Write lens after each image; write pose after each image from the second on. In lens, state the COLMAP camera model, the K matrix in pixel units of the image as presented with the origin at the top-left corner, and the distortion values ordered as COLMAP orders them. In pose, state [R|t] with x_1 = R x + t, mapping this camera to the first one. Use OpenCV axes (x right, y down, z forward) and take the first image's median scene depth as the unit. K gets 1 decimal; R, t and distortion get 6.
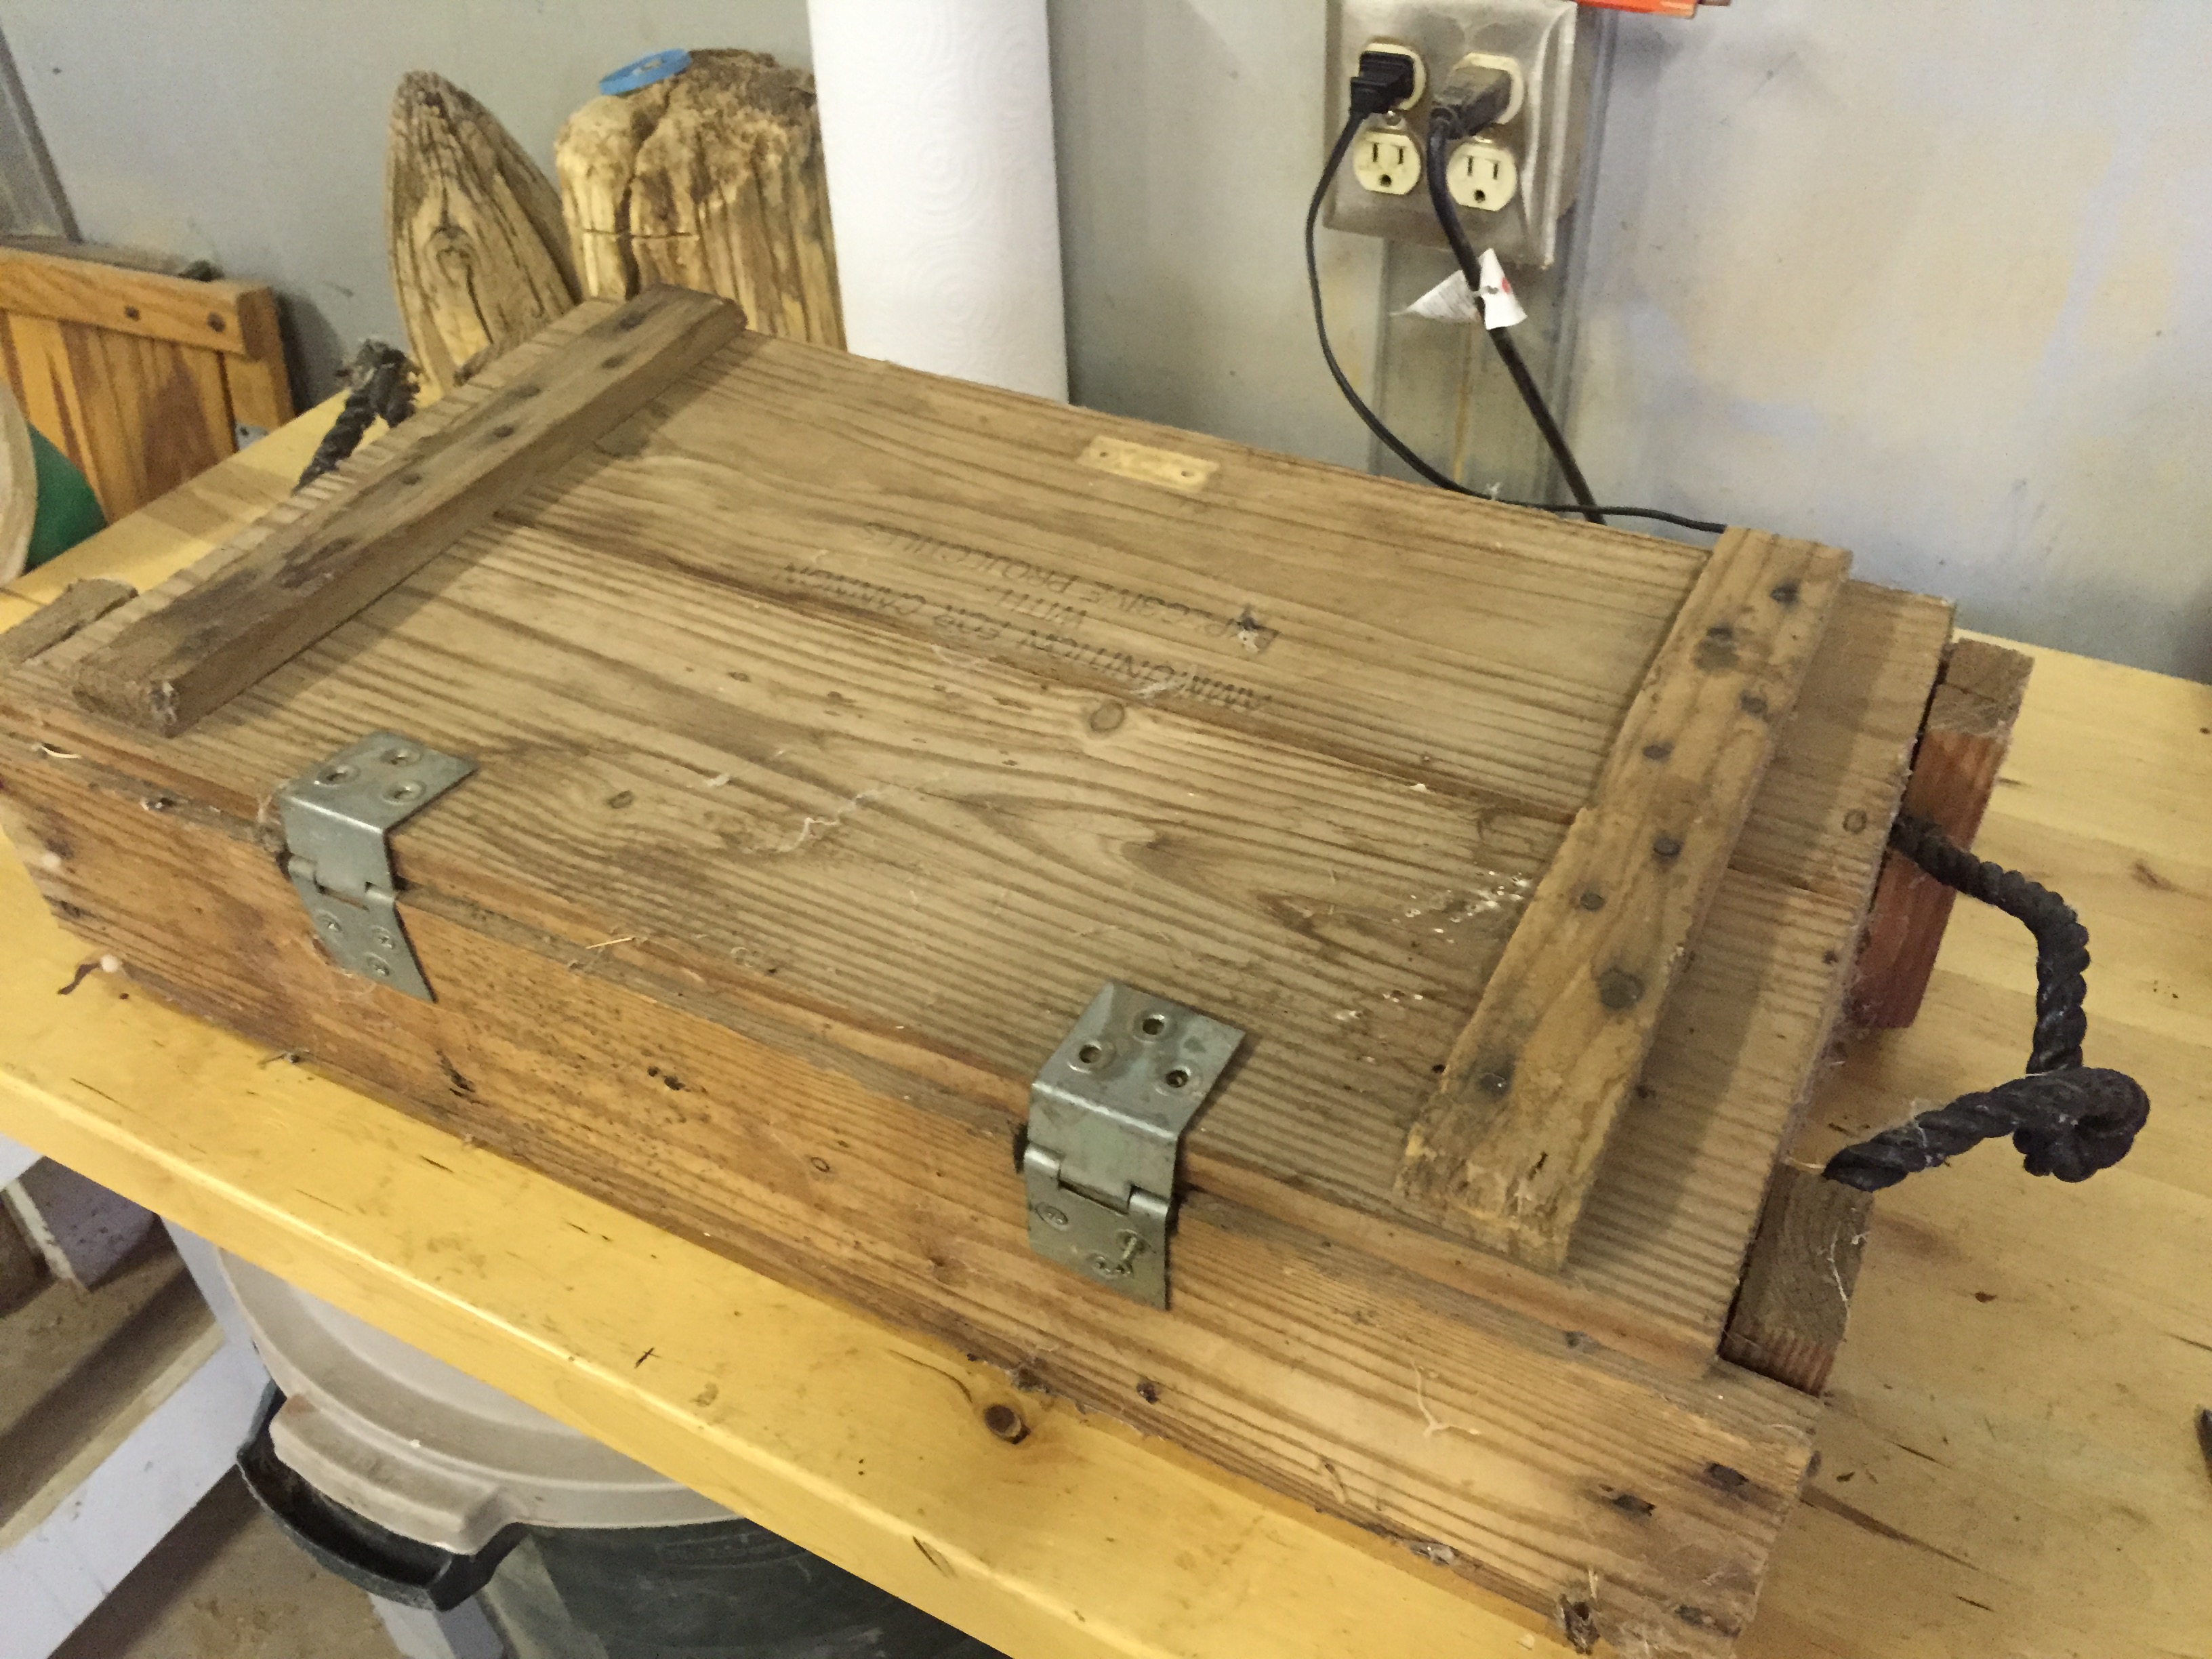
lens RADIAL K [[1924.3, 0, 1106.0], [0, 1924.3, 829.5], [0, 0, 1]] dist [0.060493, -0.086501]
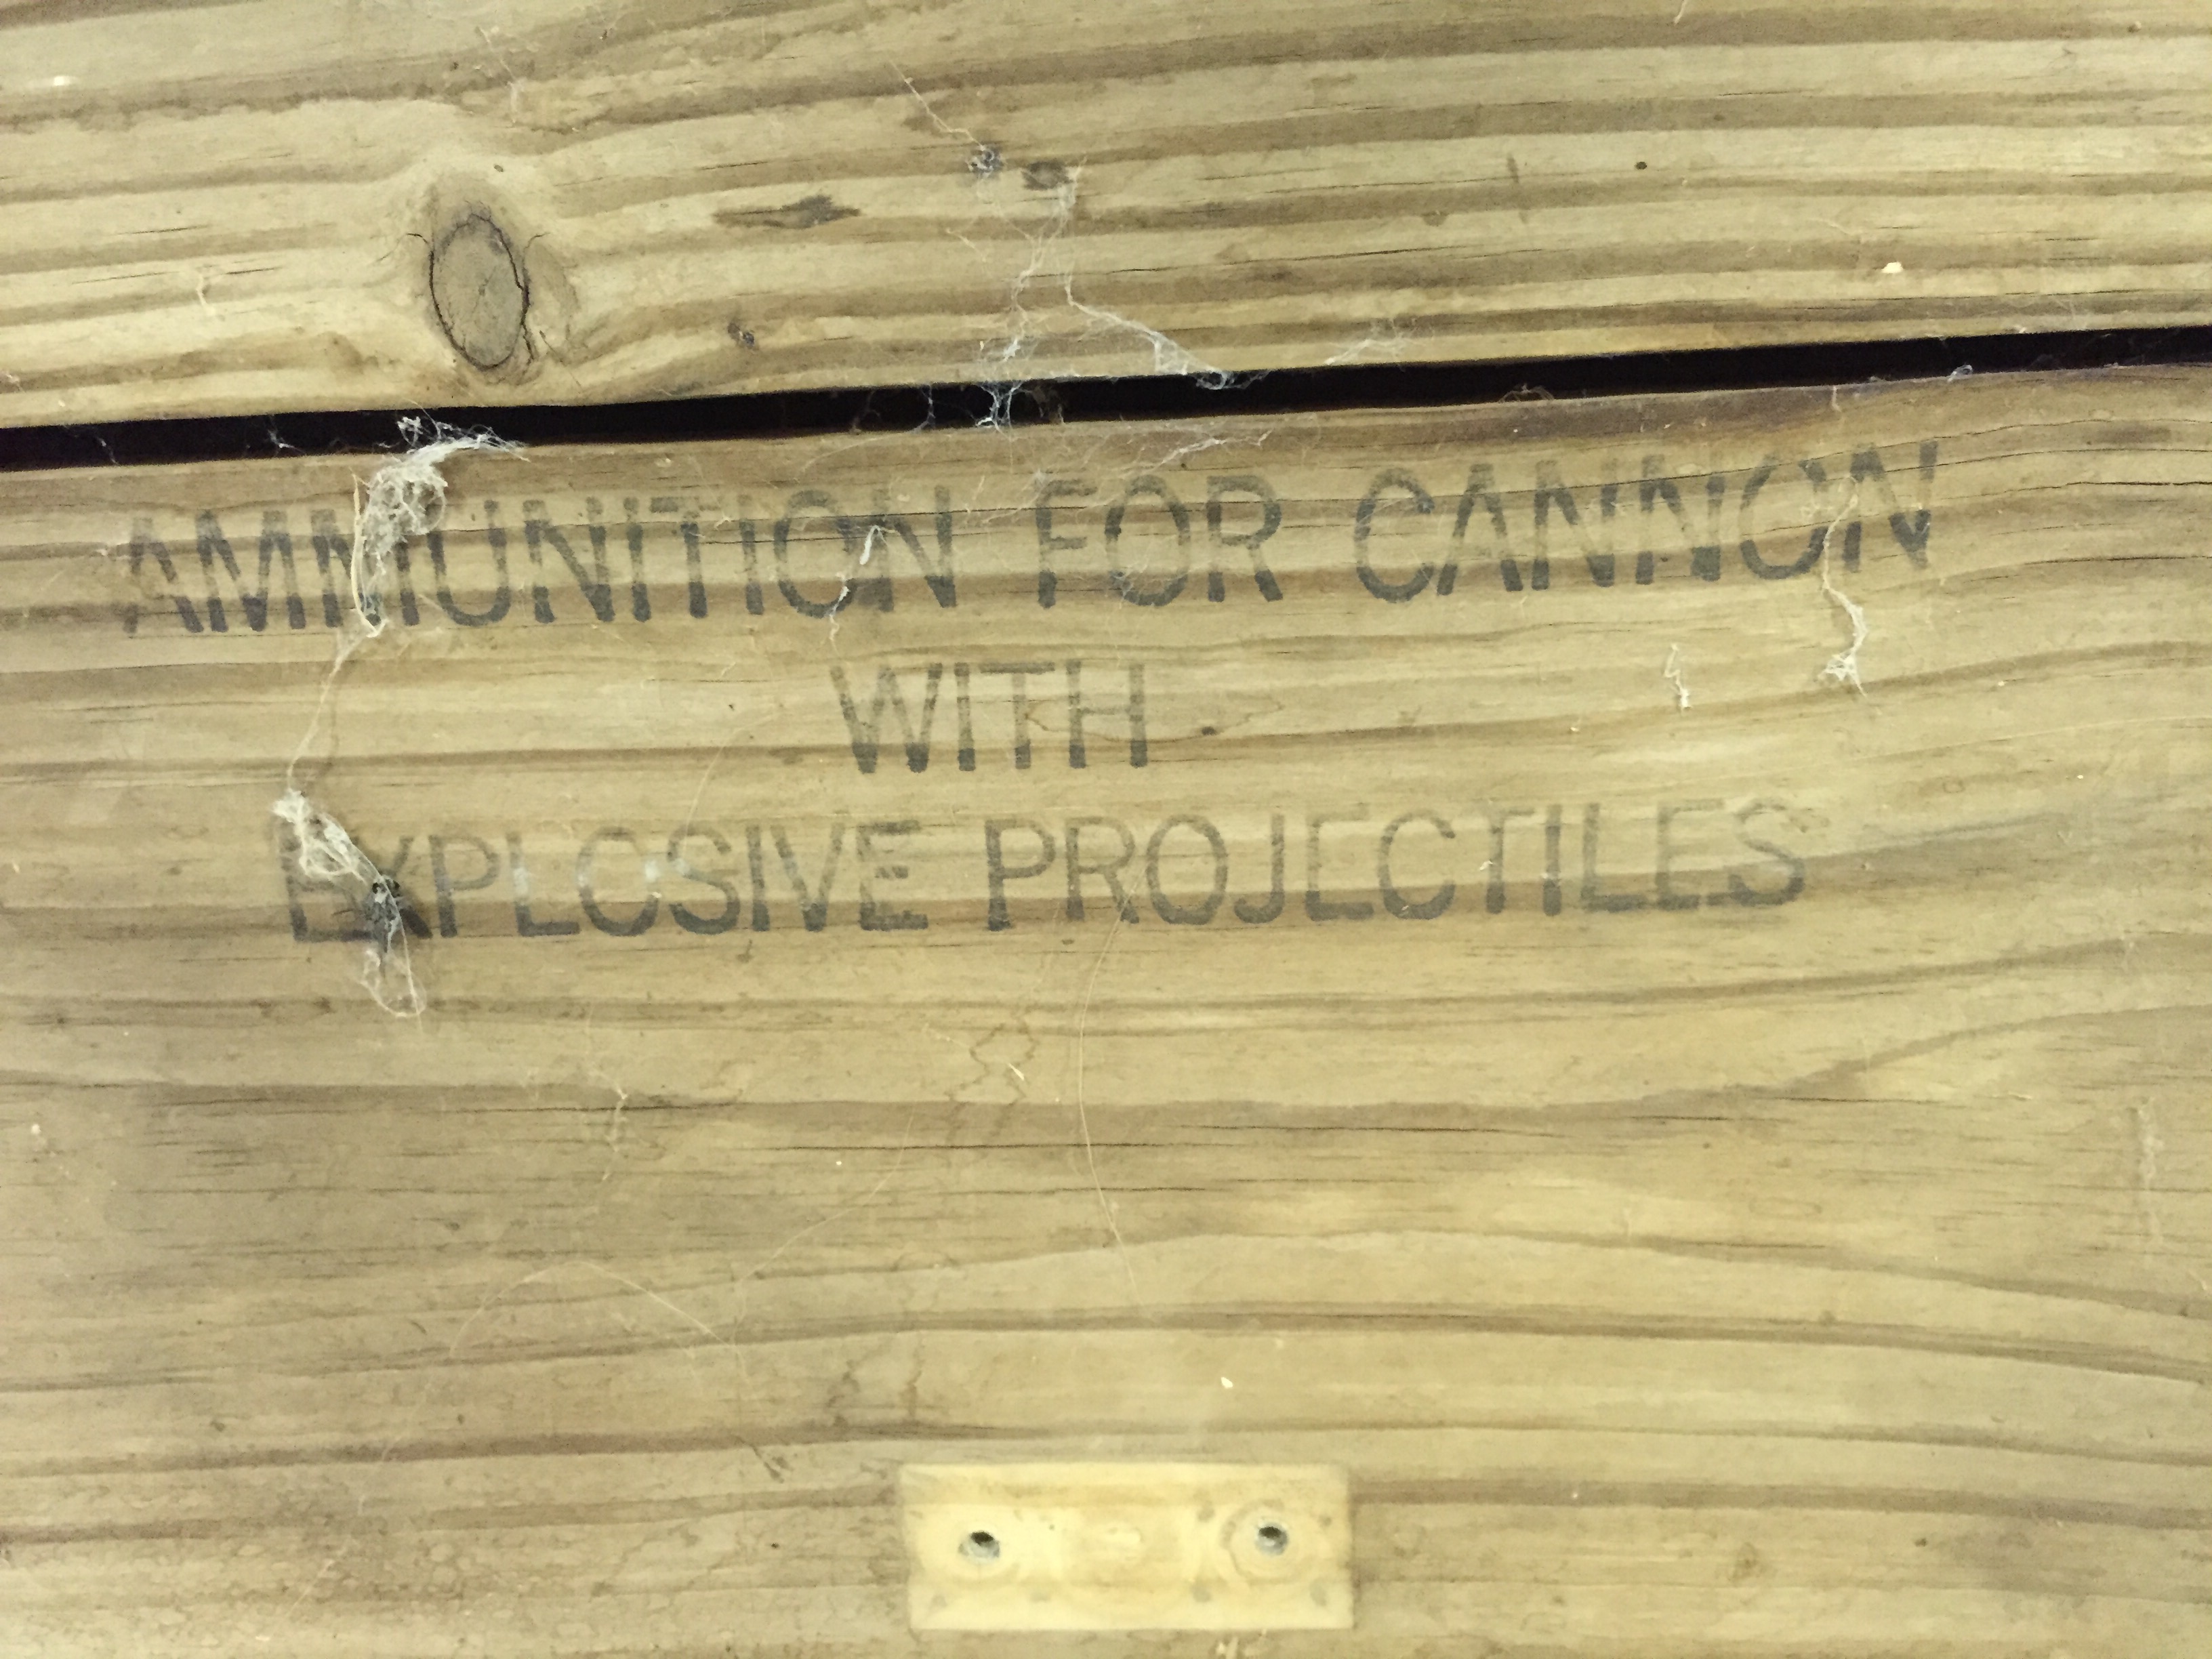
lens RADIAL K [[1924.3, 0, 1106.0], [0, 1924.3, 829.5], [0, 0, 1]] dist [0.060493, -0.086501]
pose [[-0.863899, 0.460444, 0.204132, -0.101561], [-0.266153, -0.761421, 0.591101, -0.308544], [0.427599, 0.456321, 0.780340, 0.758849]]
